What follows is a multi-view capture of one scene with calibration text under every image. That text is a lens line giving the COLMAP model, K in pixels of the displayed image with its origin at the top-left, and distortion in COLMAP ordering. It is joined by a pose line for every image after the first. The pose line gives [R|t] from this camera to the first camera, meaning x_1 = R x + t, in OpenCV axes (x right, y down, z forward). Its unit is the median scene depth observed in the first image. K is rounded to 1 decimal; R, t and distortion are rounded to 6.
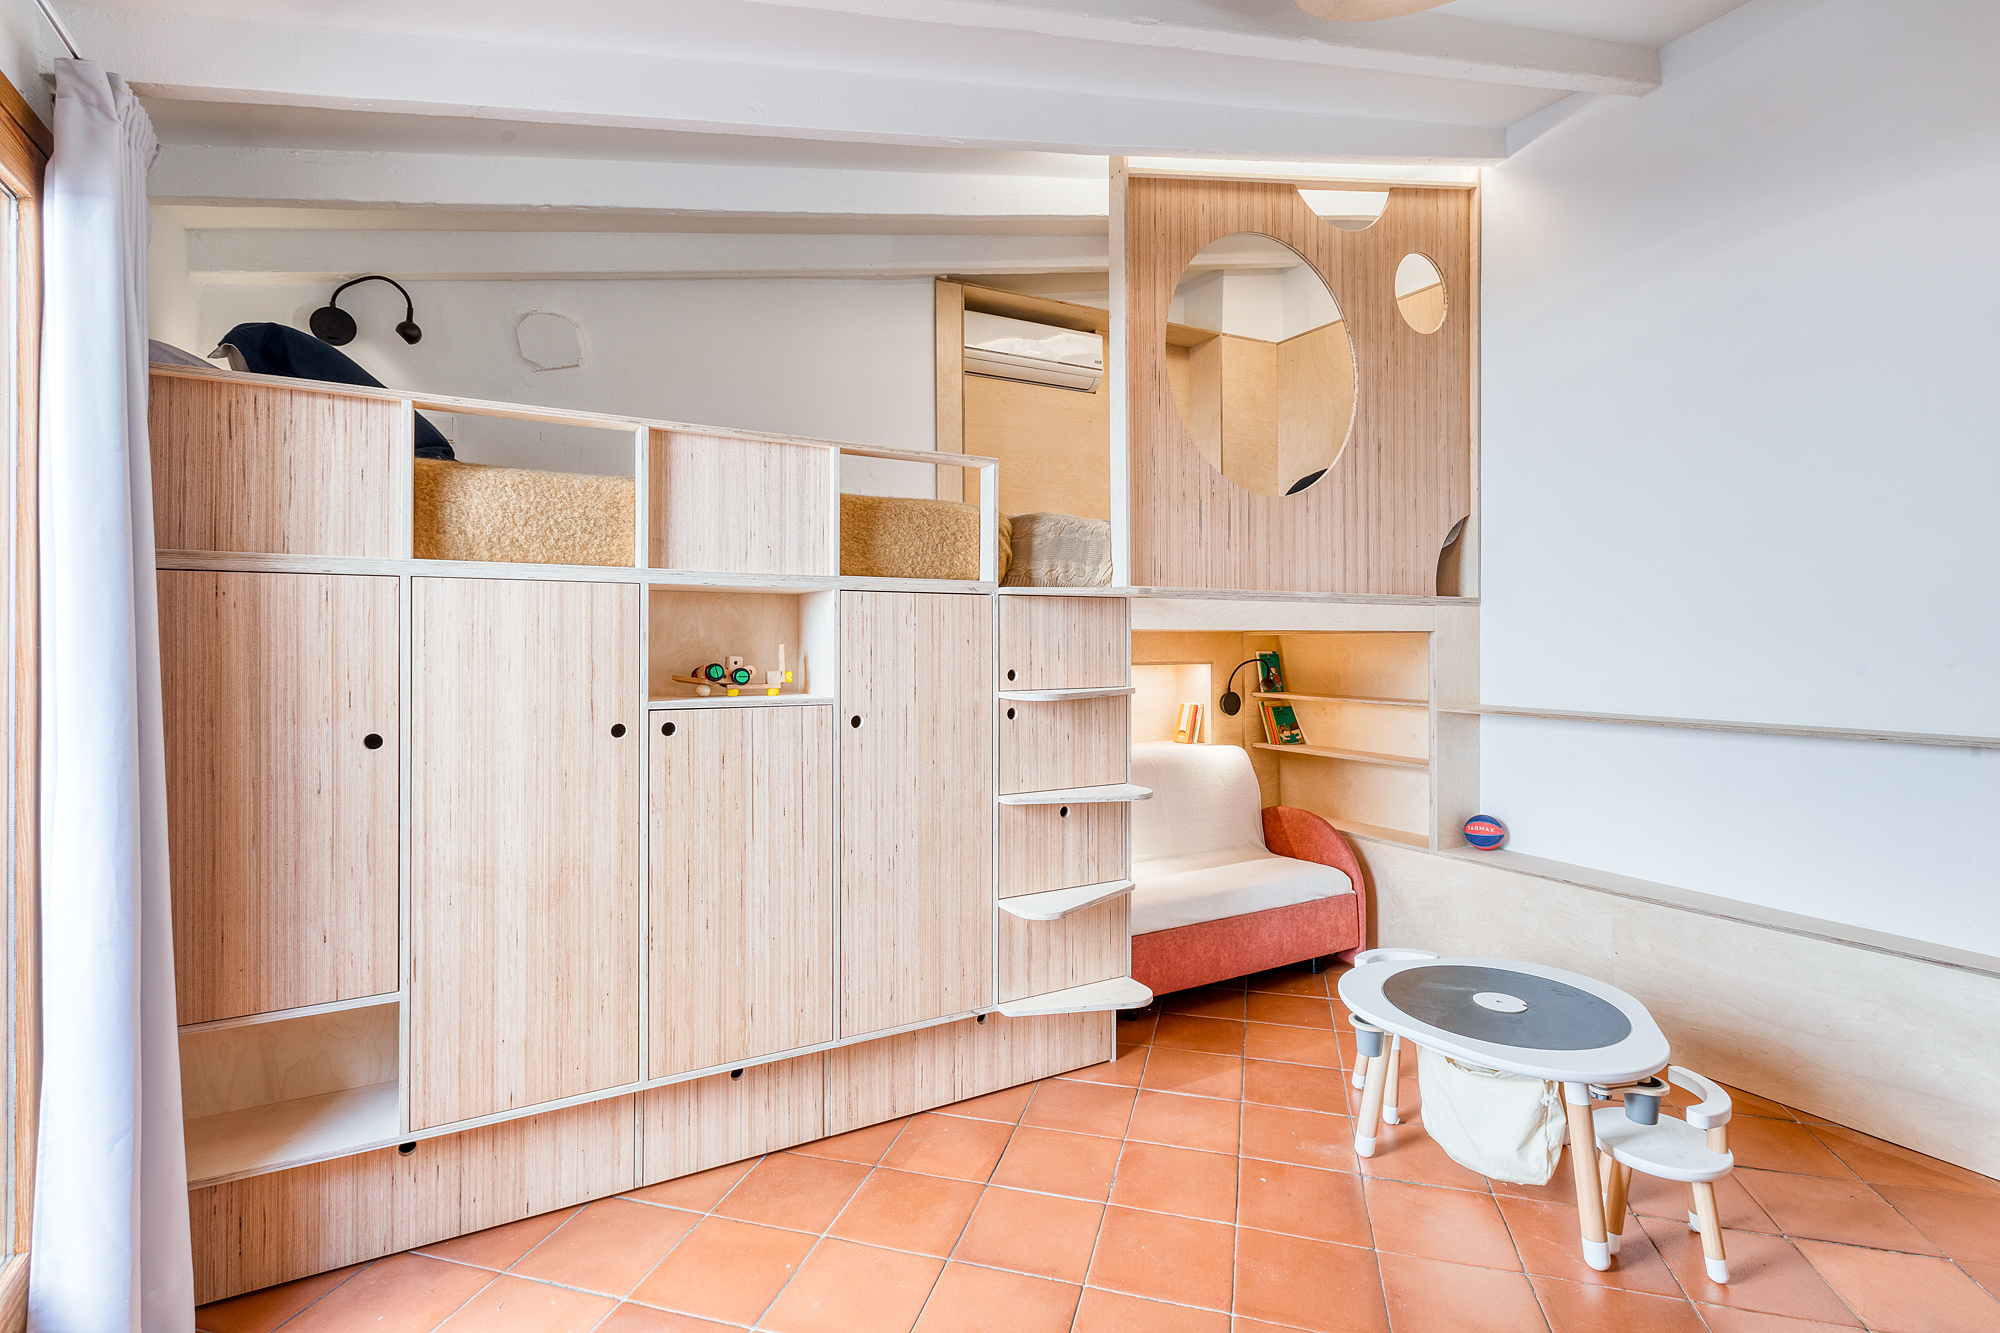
lens RADIAL K [[959.4, 0, 1034.7], [0, 959.4, 637.5], [0, 0, 1]] dist [-0.003954, -0.001151]
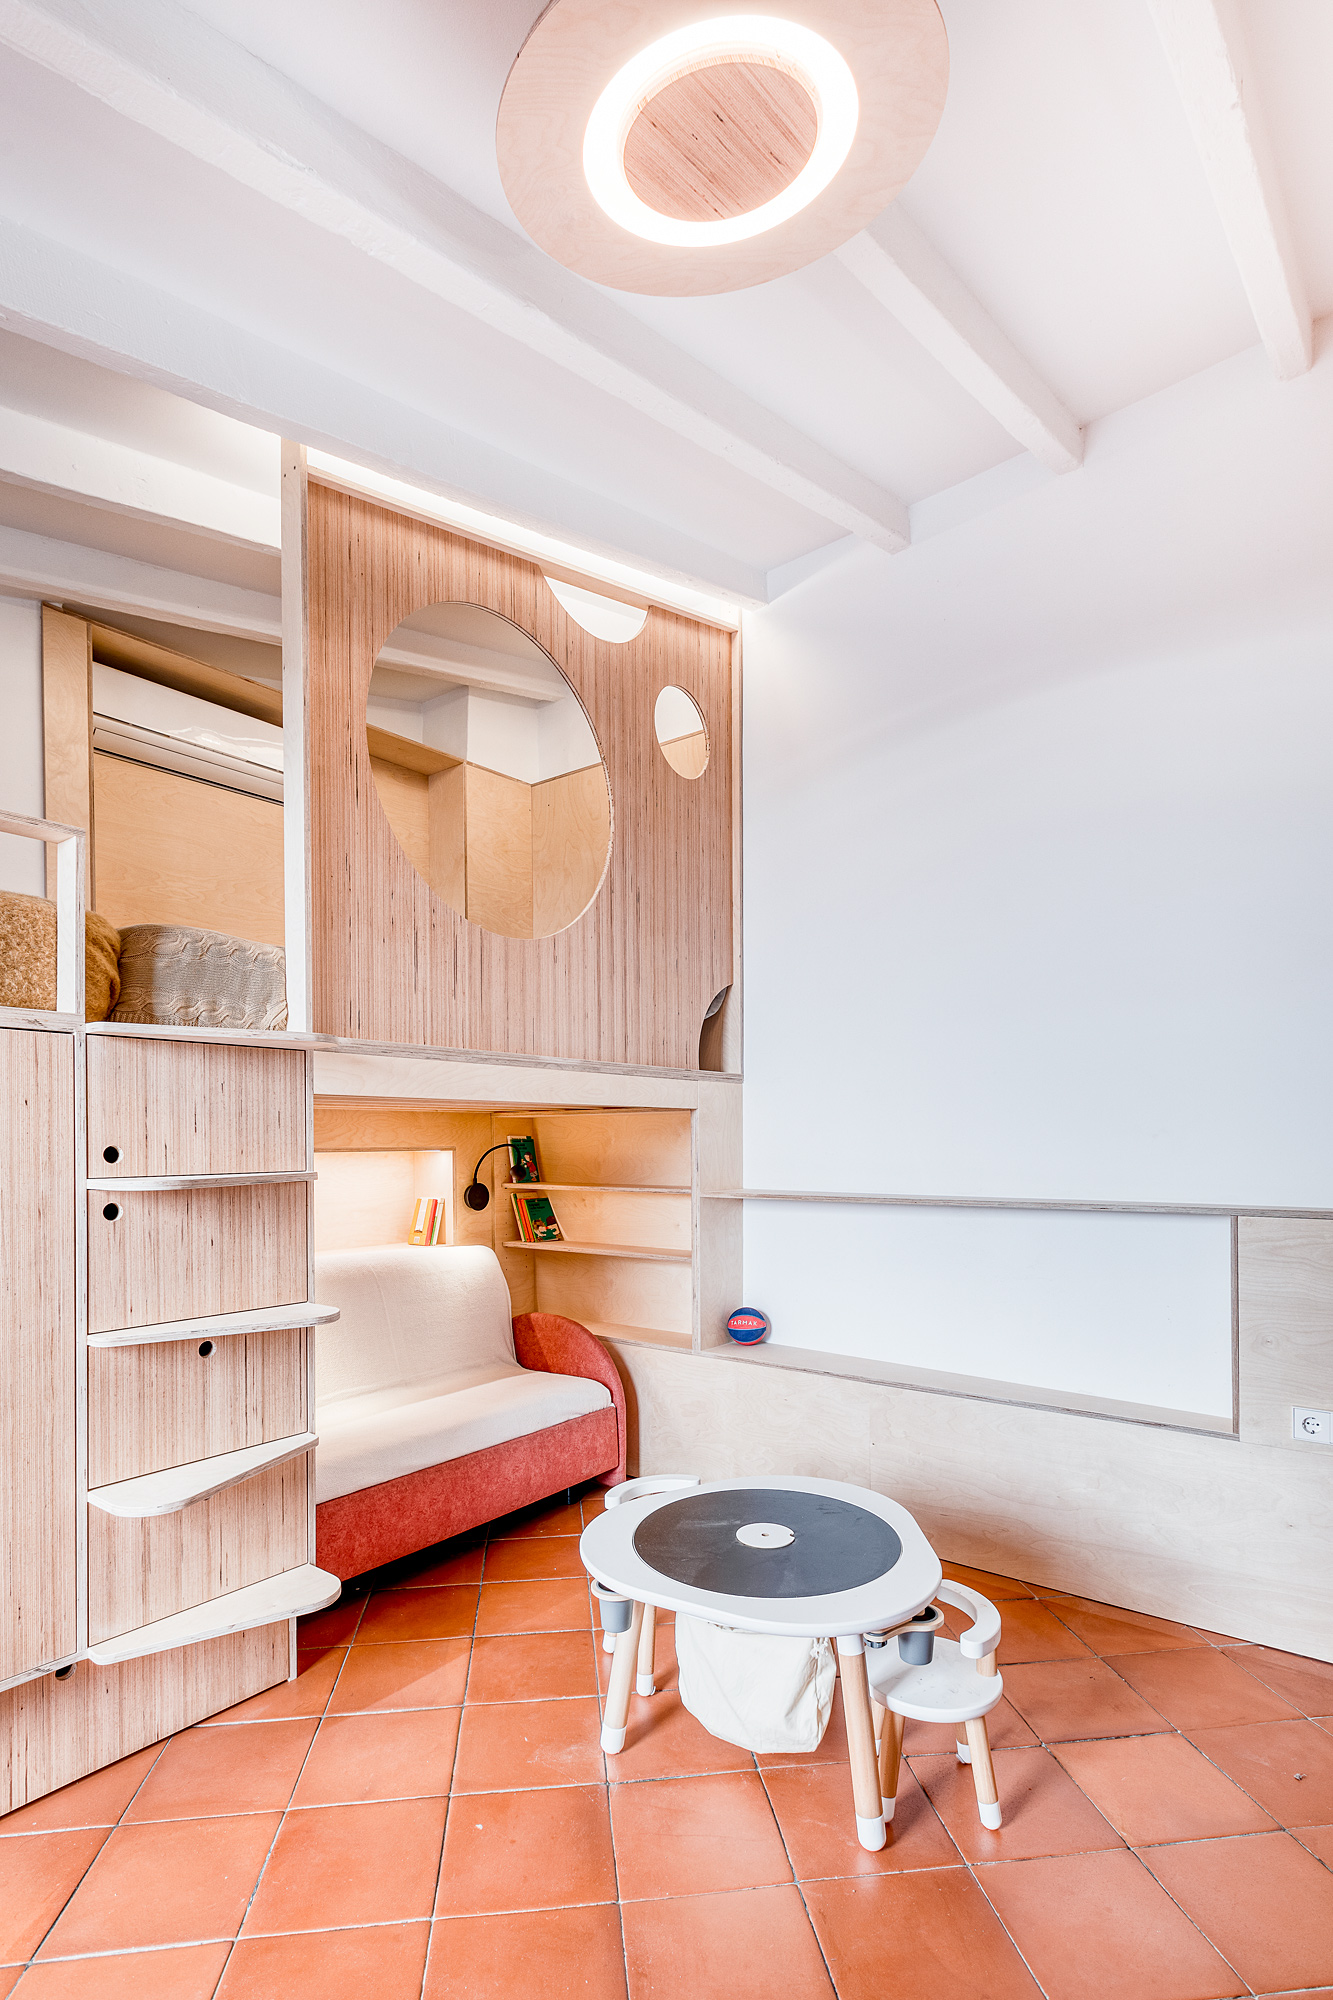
lens RADIAL K [[969.6, 0, 710.9], [0, 969.6, 1144.0], [0, 0, 1]] dist [0.000799, 0.000204]
pose [[0.920257, -0.004759, 0.391286, 0.084230], [0.002268, 0.999974, 0.006828, 0.024349], [-0.391309, -0.005396, 0.920244, 0.180679]]
